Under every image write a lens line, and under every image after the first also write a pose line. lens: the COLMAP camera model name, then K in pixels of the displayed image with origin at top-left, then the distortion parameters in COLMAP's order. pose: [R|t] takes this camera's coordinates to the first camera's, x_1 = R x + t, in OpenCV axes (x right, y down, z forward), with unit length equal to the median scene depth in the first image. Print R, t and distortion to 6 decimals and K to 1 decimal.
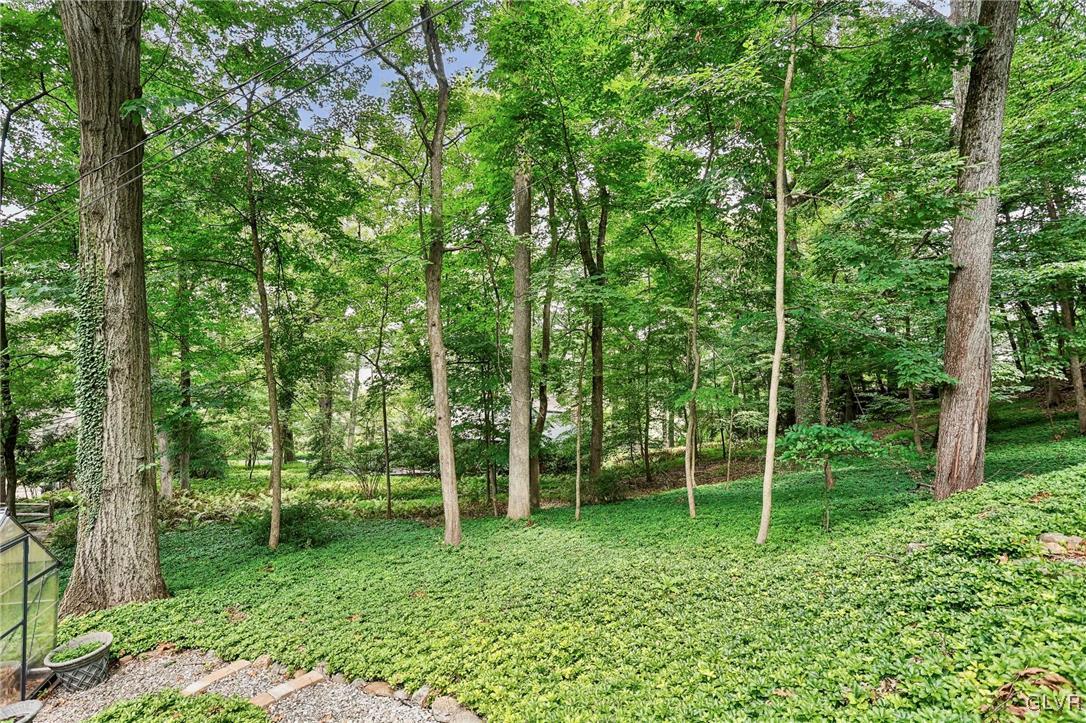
lens RADIAL K [[523.1, 0, 537.6], [0, 523.1, 364.7], [0, 0, 1]] dist [-0.067230, 0.026251]
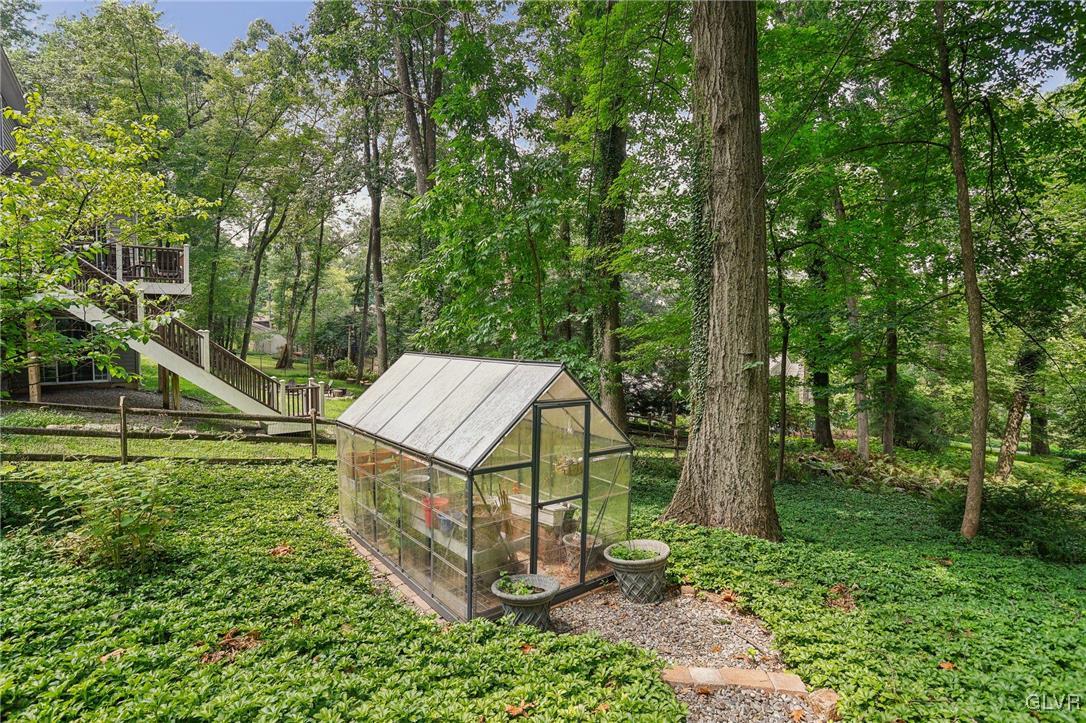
lens RADIAL K [[523.1, 0, 537.6], [0, 523.1, 364.7], [0, 0, 1]] dist [-0.067230, 0.026251]
pose [[0.321074, 0.027228, -0.946663, -0.127293], [0.012394, 0.999380, 0.032948, 0.175027], [0.946973, -0.022311, 0.320537, 0.441262]]
